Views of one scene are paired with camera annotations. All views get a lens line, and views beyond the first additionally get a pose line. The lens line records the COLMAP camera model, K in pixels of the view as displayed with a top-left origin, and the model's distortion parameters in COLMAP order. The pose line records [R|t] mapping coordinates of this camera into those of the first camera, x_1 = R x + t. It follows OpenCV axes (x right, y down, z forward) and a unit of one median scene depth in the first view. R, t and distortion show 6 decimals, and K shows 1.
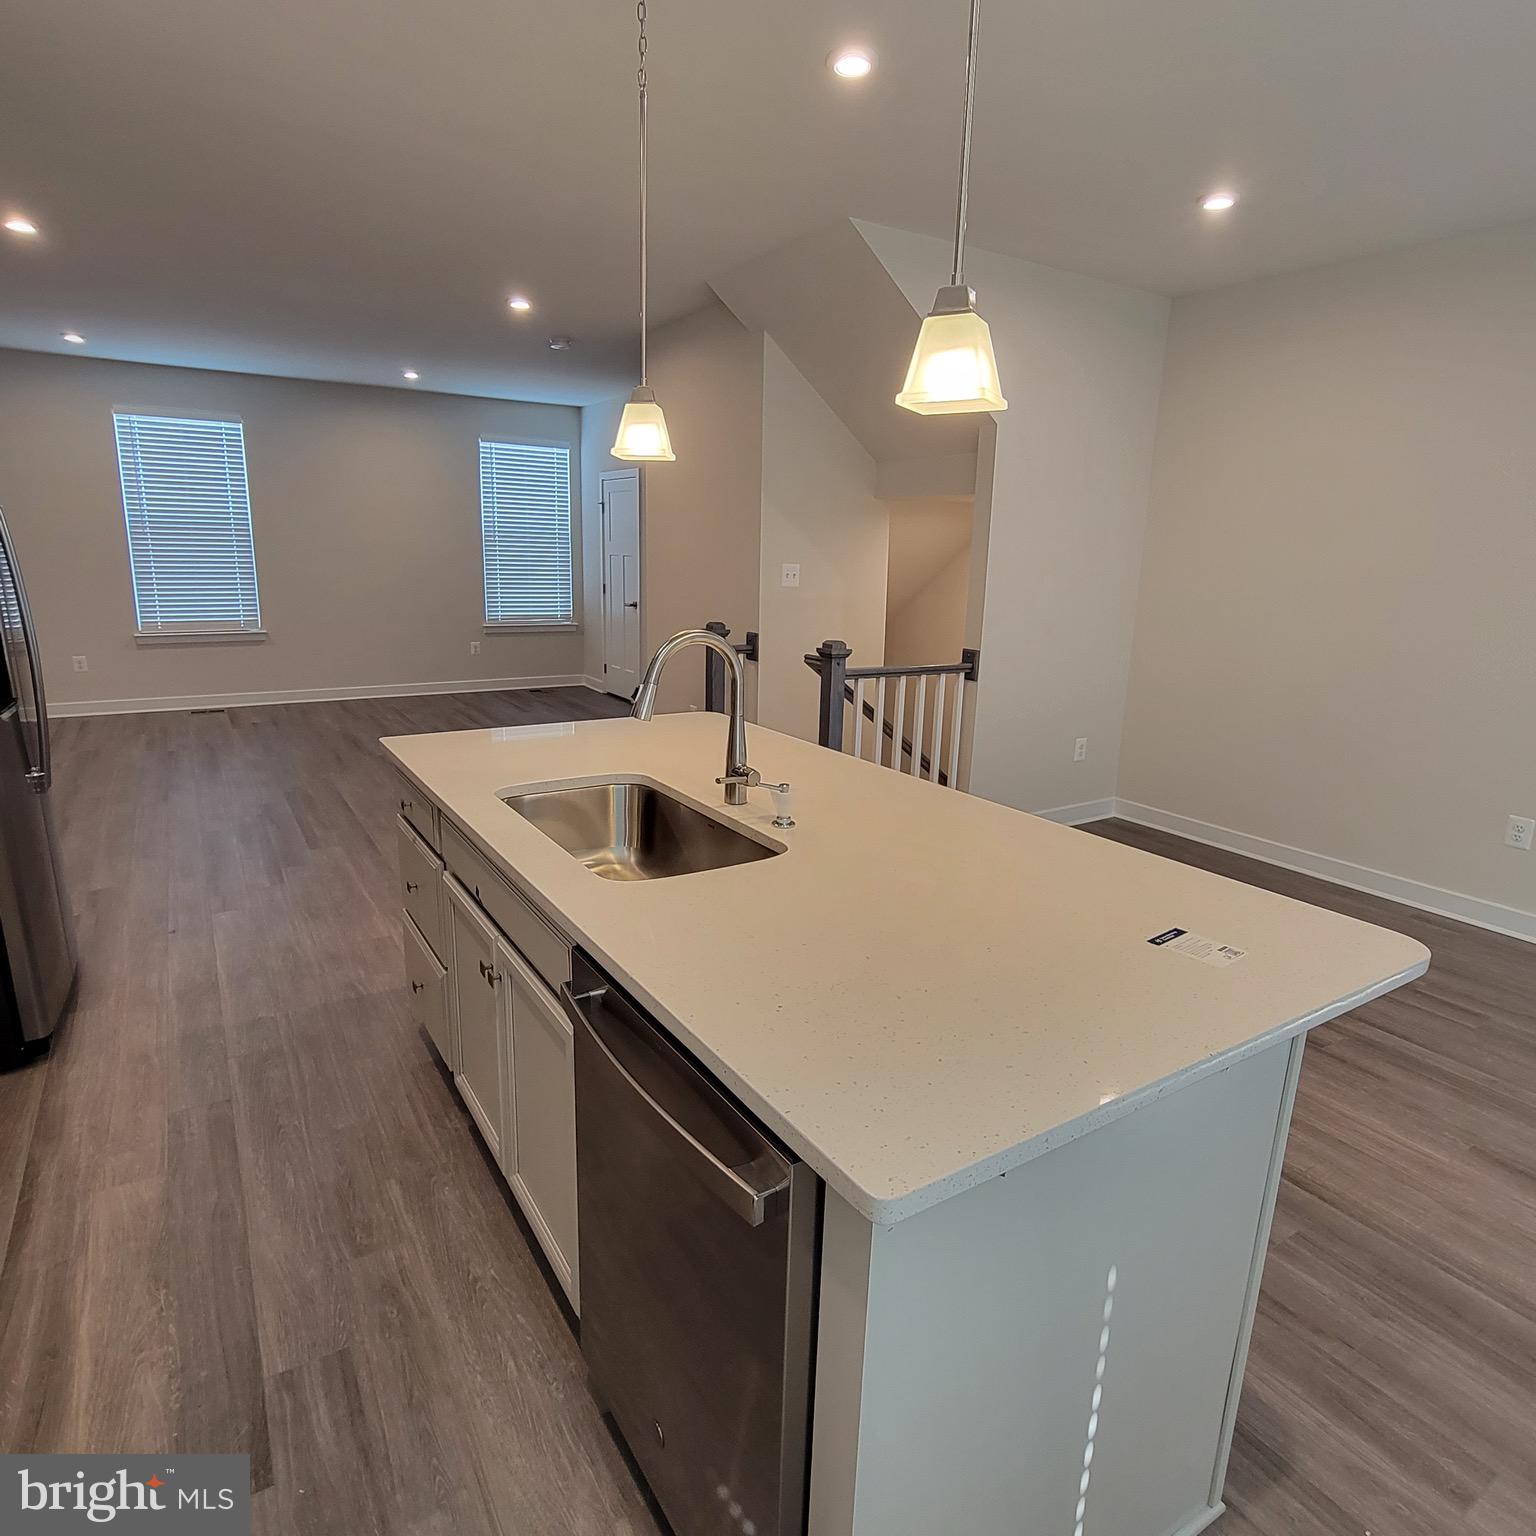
lens RADIAL K [[923.9, 0, 759.8], [0, 923.9, 765.9], [0, 0, 1]] dist [-0.003759, 0.002686]
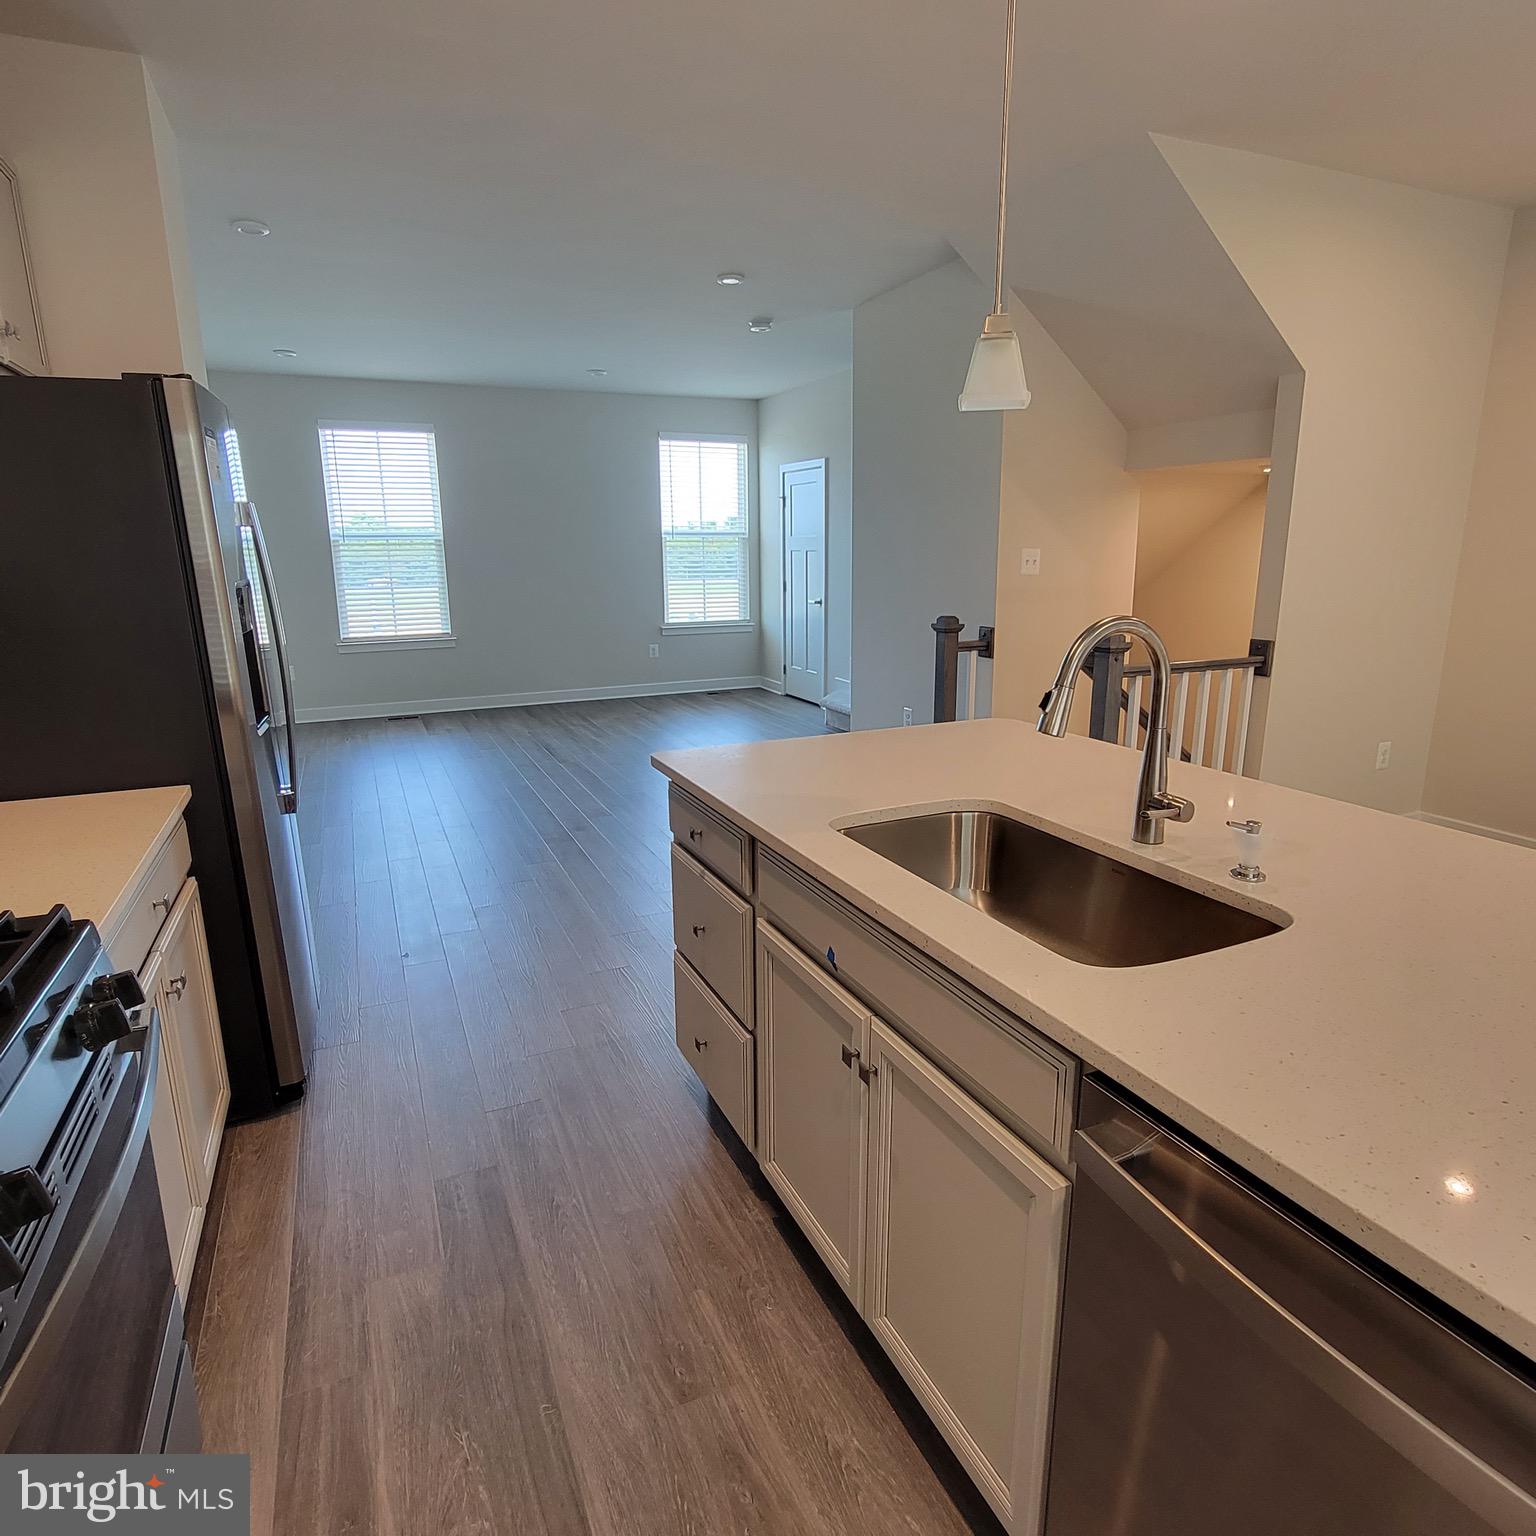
lens RADIAL K [[923.9, 0, 767.0], [0, 923.9, 765.9], [0, 0, 1]] dist [-0.003759, 0.002686]
pose [[0.990101, -0.001835, -0.140344, -0.226748], [0.001910, 0.999998, 0.000396, -0.023061], [0.140343, -0.000660, 0.990103, 0.192290]]
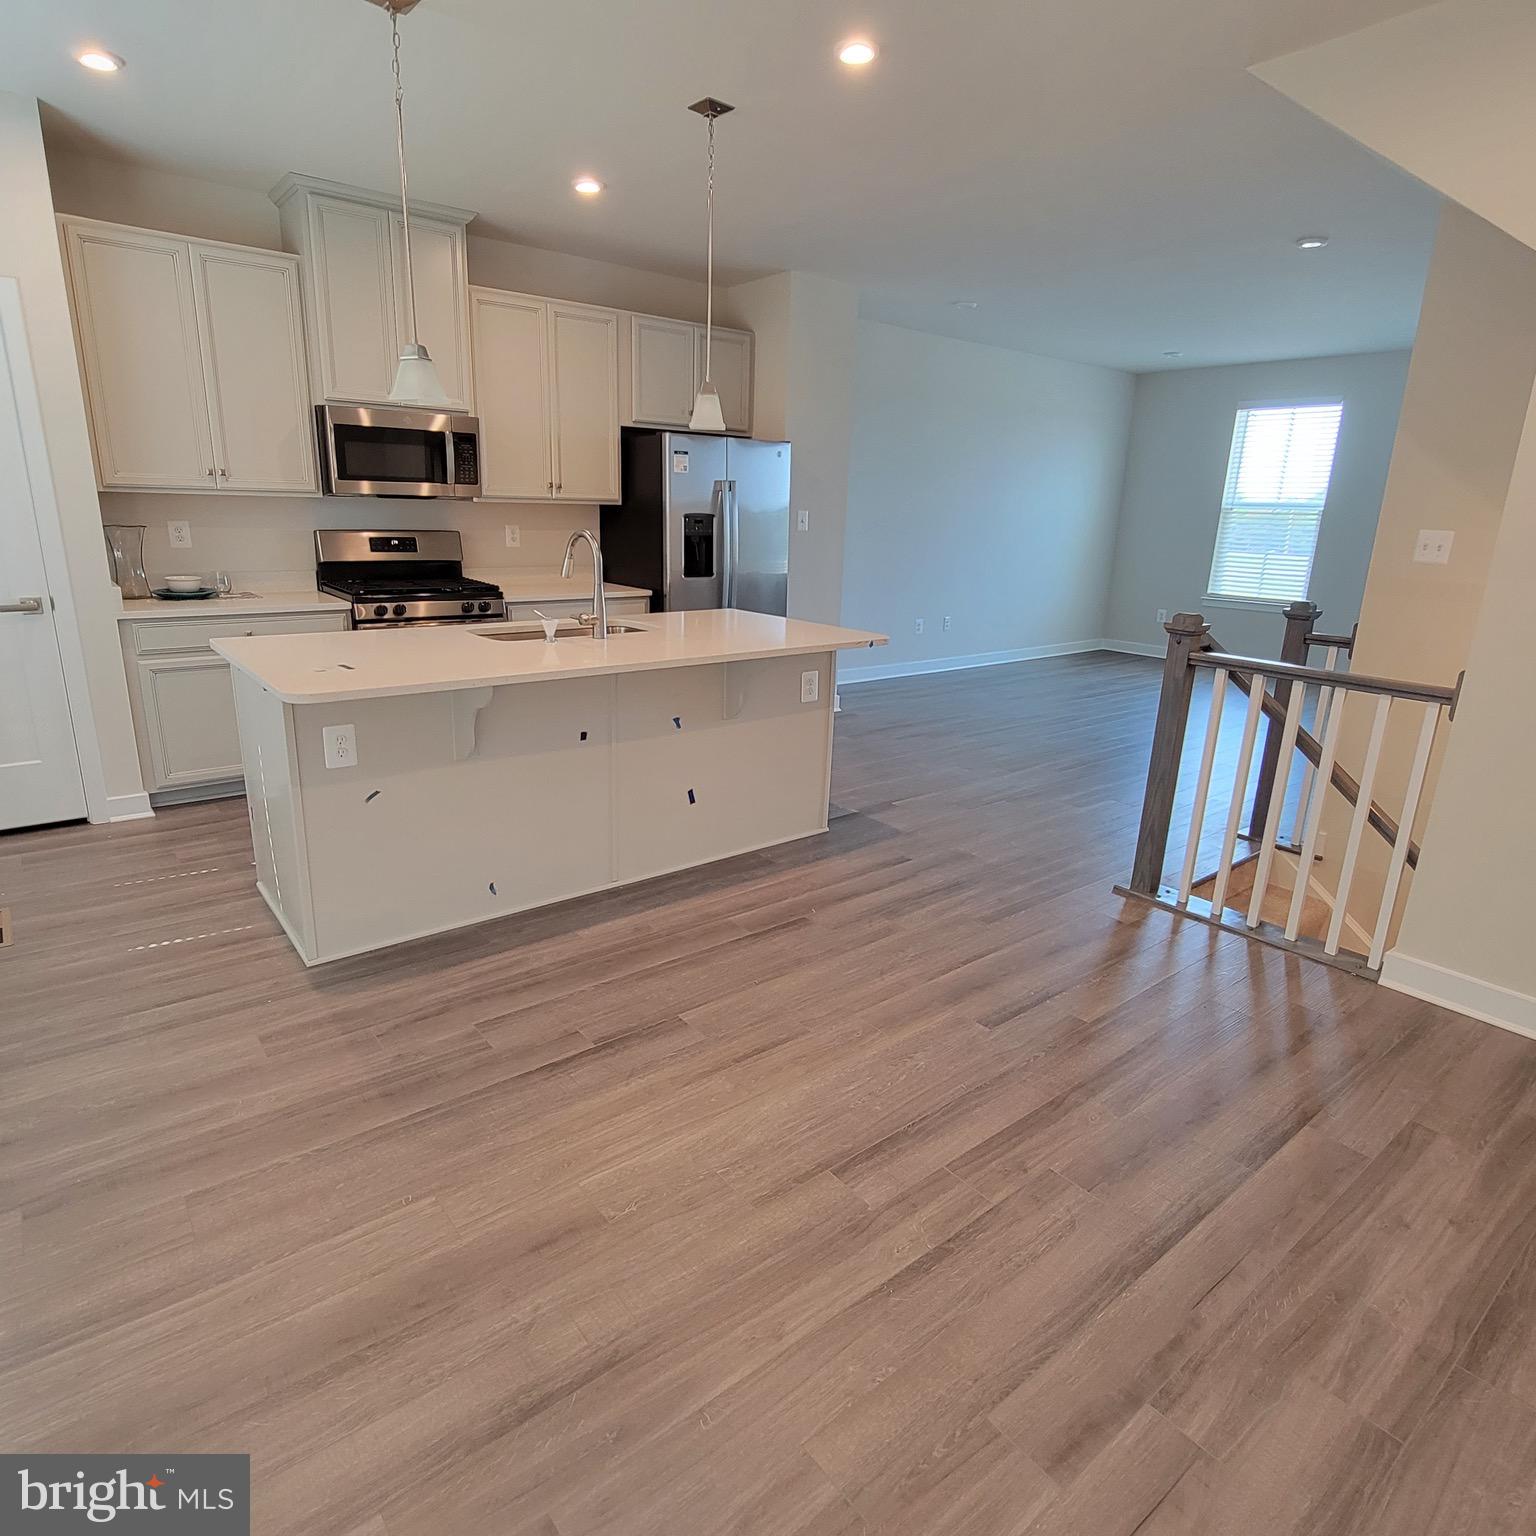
lens RADIAL K [[923.9, 0, 761.2], [0, 923.9, 771.6], [0, 0, 1]] dist [-0.003759, 0.002686]
pose [[0.114405, 0.255815, -0.959932, 1.653470], [-0.247847, 0.943072, 0.221783, -0.181708], [0.962020, 0.212543, 0.171295, 1.039633]]
